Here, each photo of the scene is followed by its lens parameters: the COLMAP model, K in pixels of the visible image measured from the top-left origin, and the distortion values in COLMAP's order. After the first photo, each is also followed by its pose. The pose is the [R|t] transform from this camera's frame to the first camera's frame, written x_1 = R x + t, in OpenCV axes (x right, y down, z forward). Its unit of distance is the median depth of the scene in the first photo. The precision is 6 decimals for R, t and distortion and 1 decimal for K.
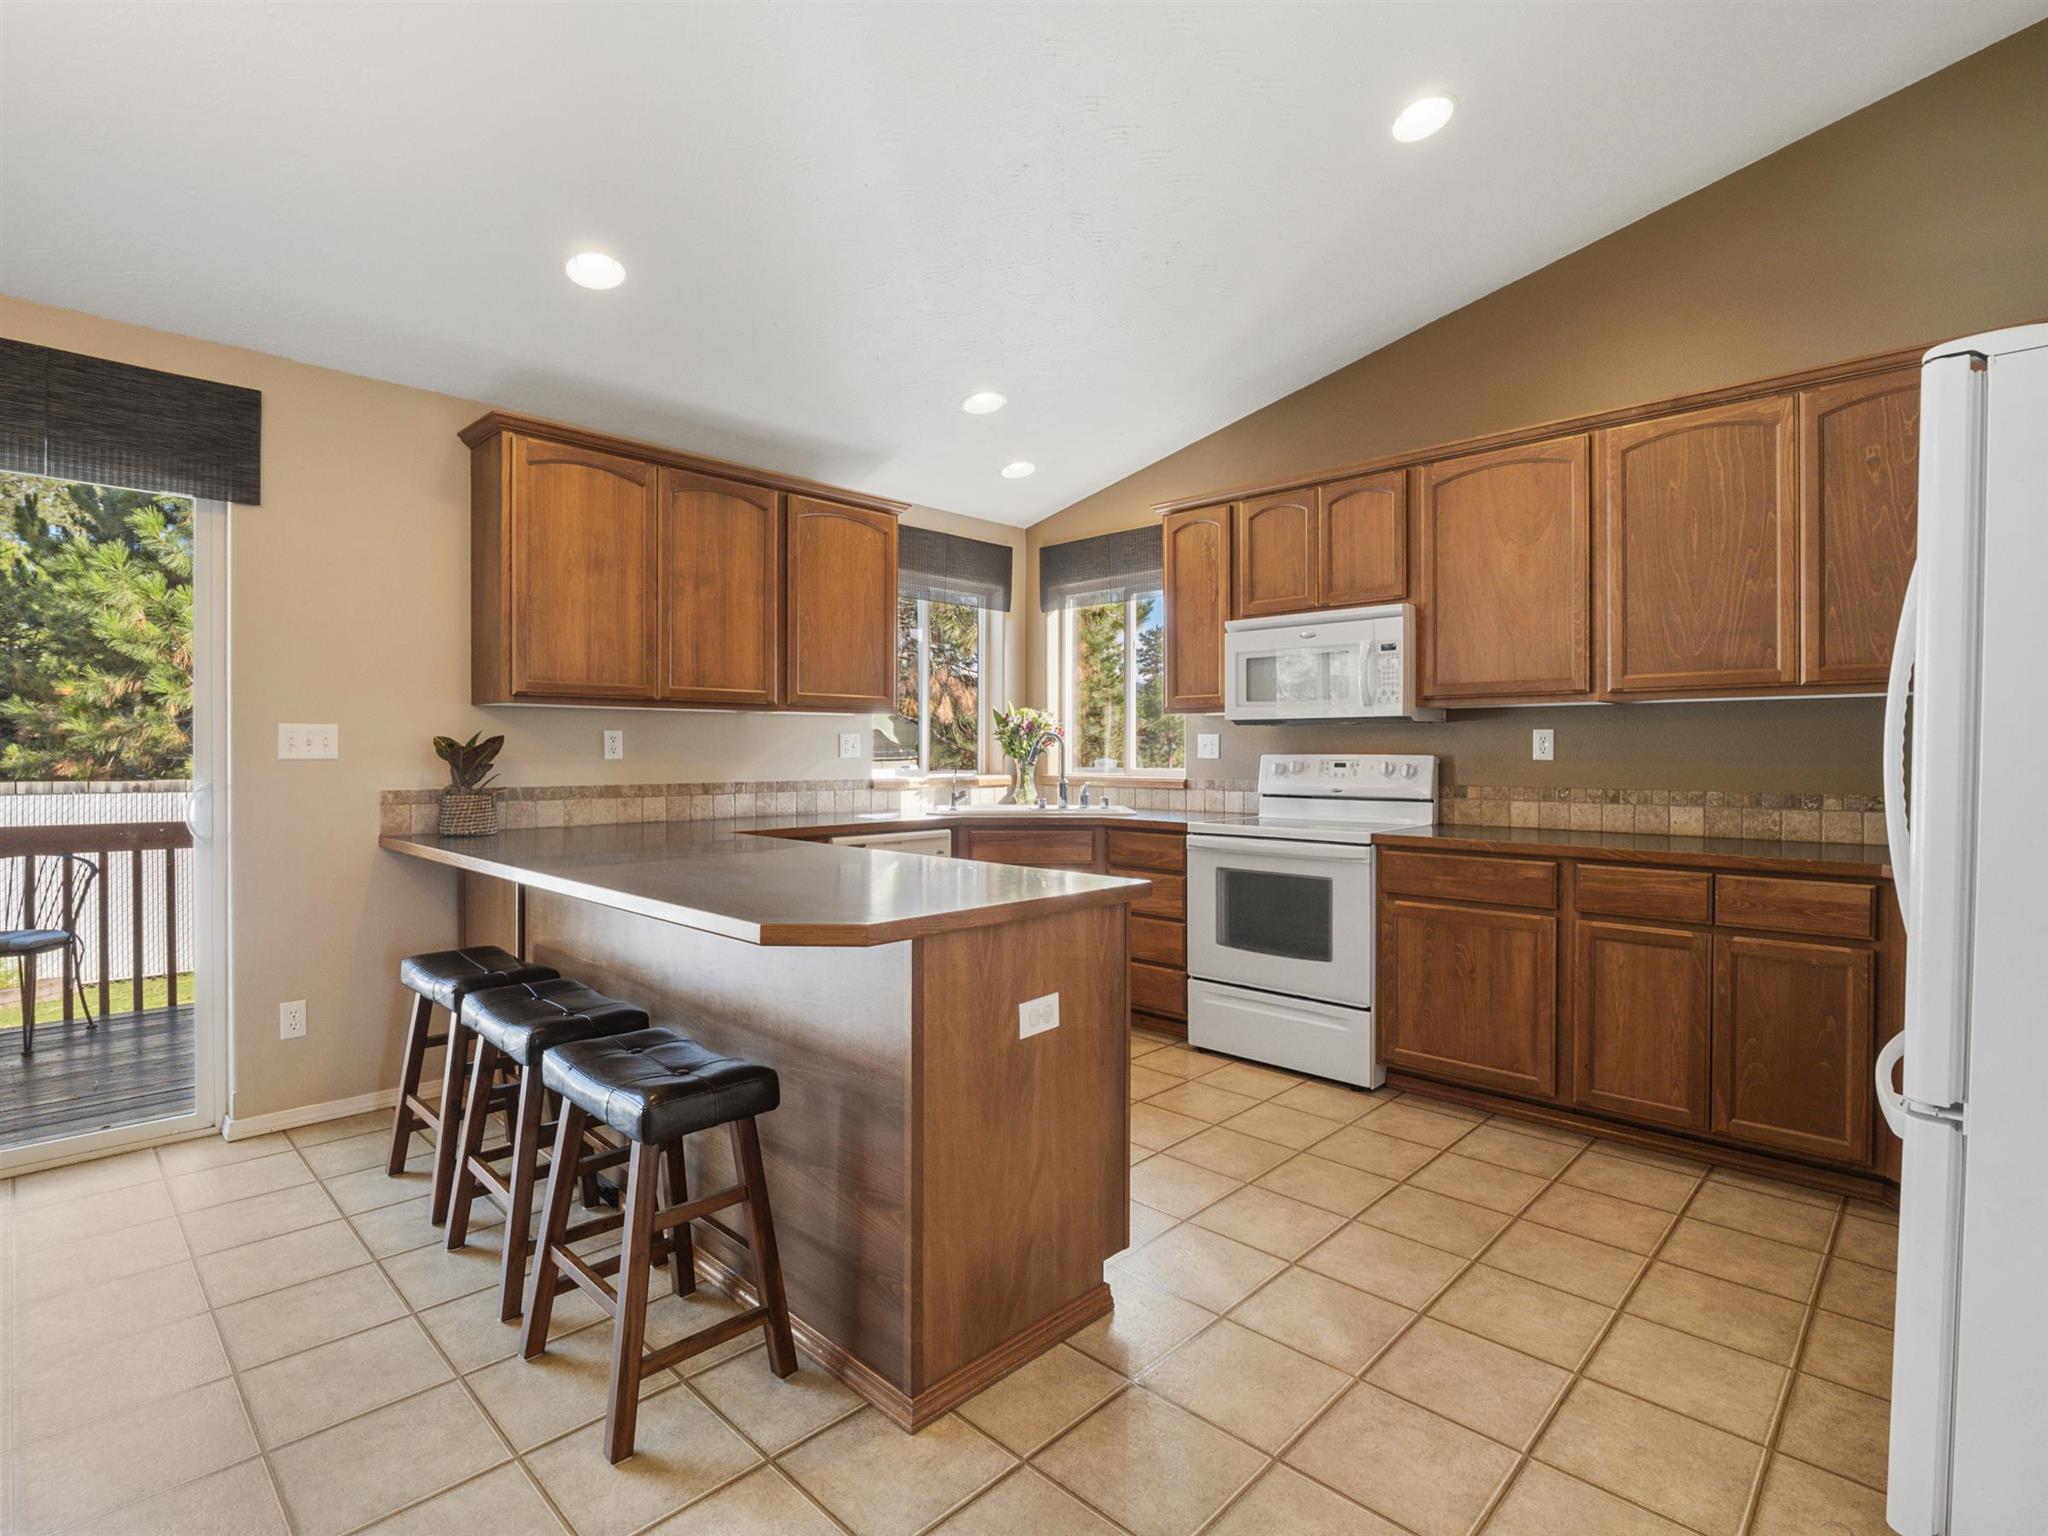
lens RADIAL K [[1005.1, 0, 1010.1], [0, 1005.1, 761.1], [0, 0, 1]] dist [-0.011839, -0.002093]
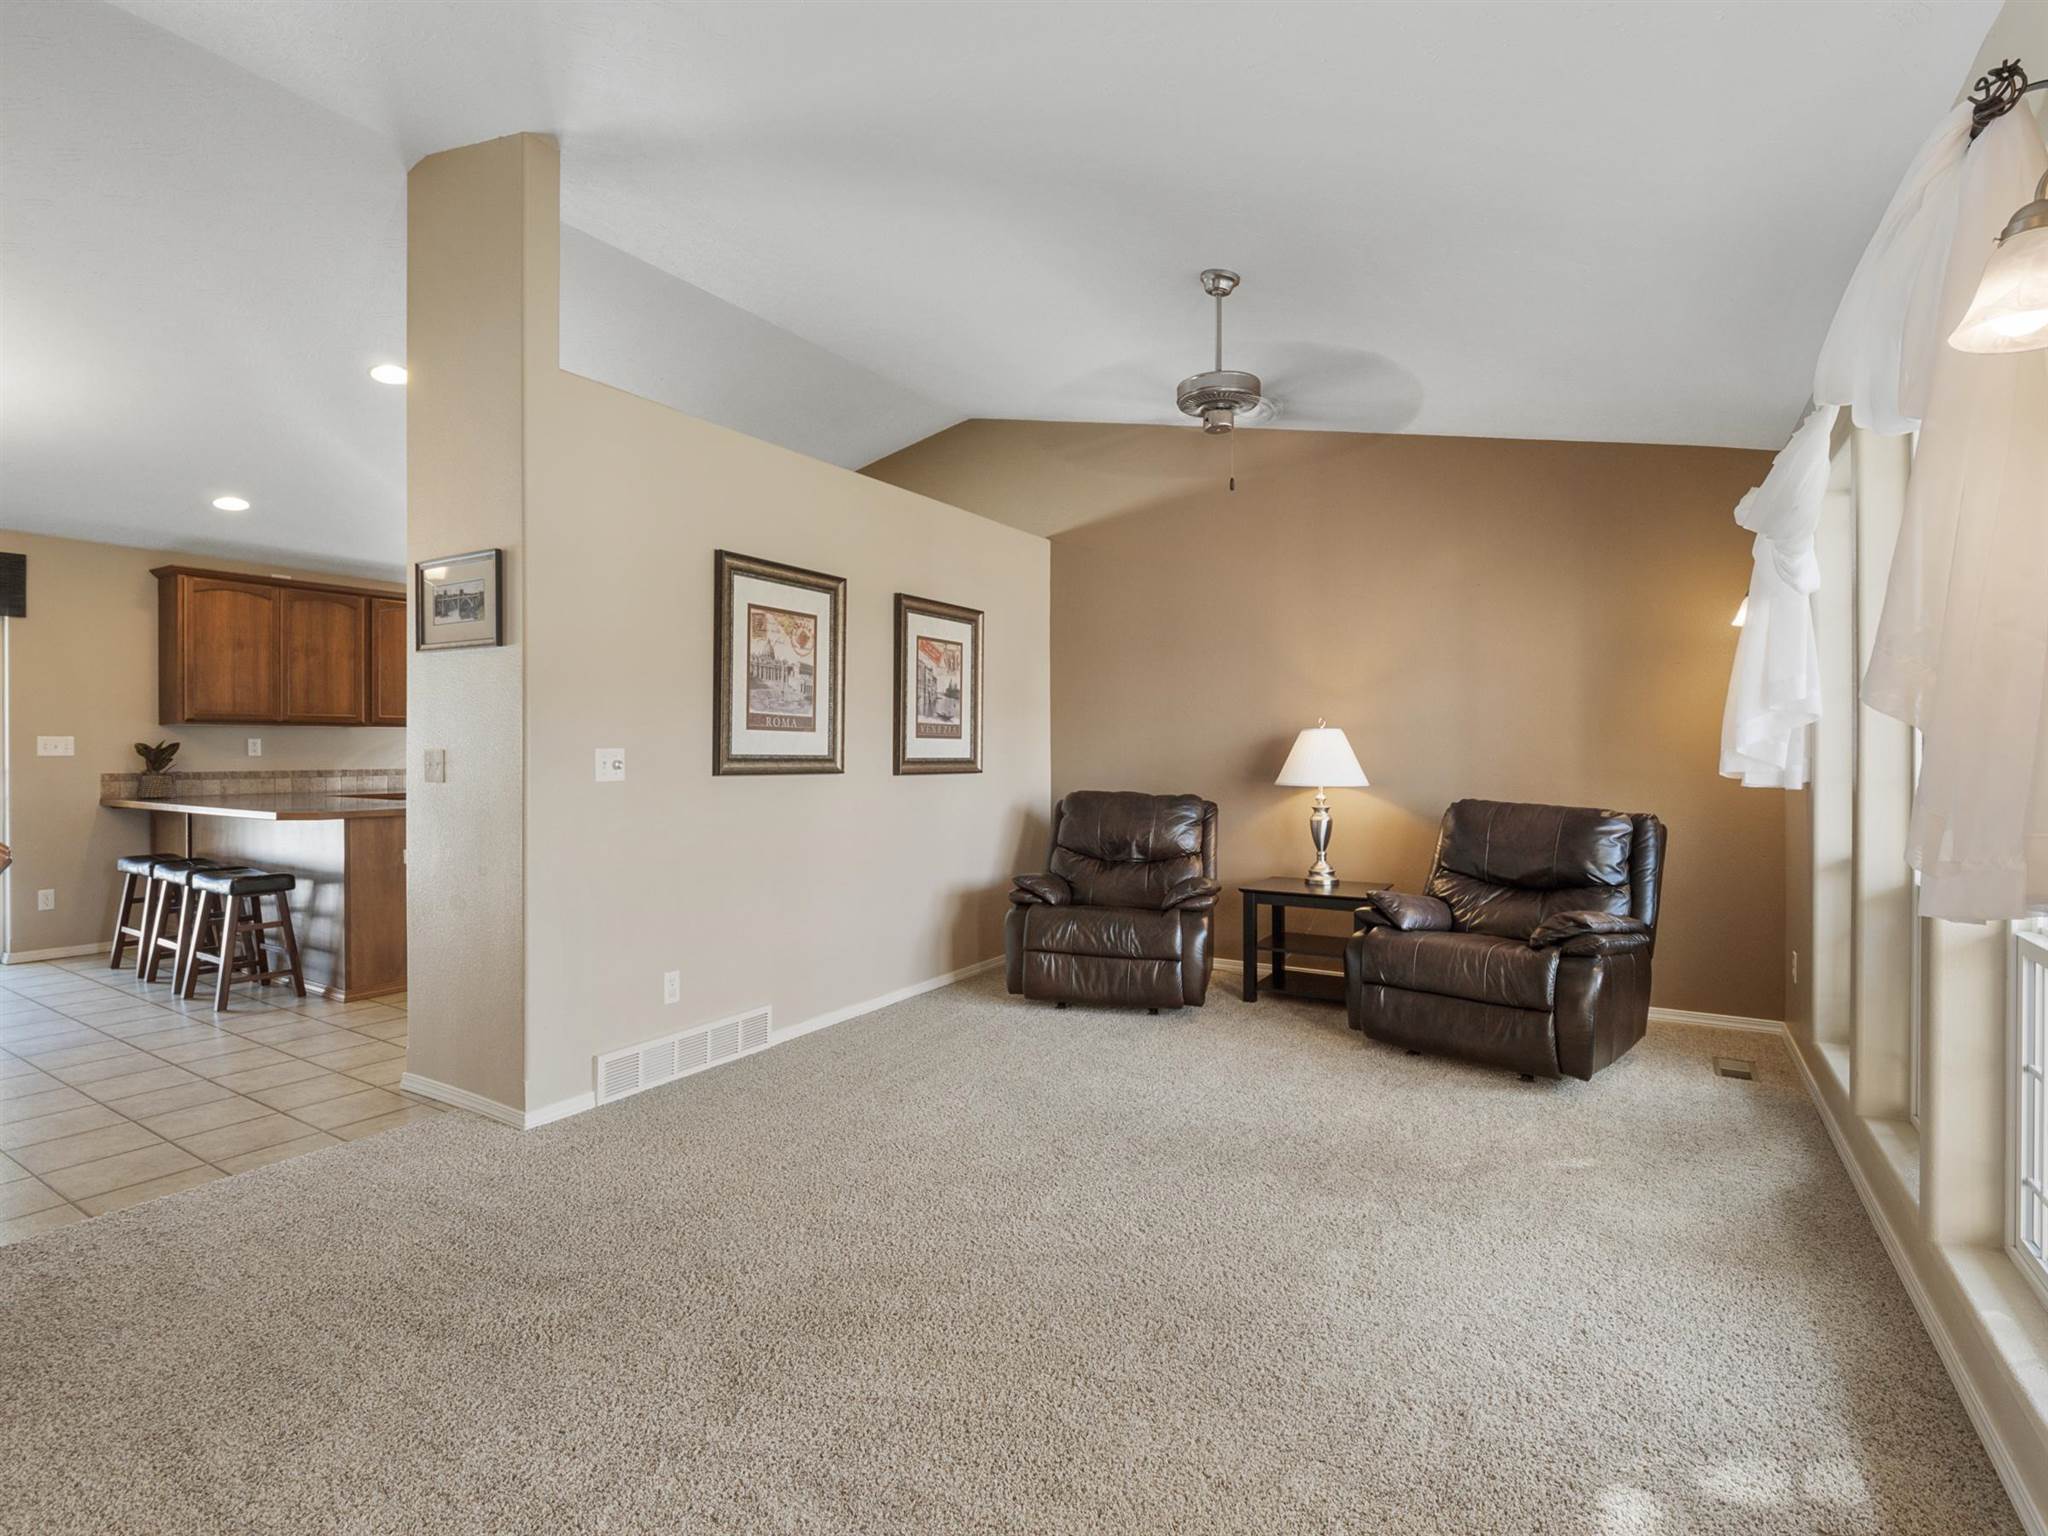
lens RADIAL K [[1005.1, 0, 1005.7], [0, 1005.1, 758.8], [0, 0, 1]] dist [-0.011839, -0.002093]
pose [[0.977689, -0.002953, 0.210036, 0.541209], [0.002863, 0.999996, 0.000732, 0.006390], [-0.210037, -0.000114, 0.977693, -1.006982]]
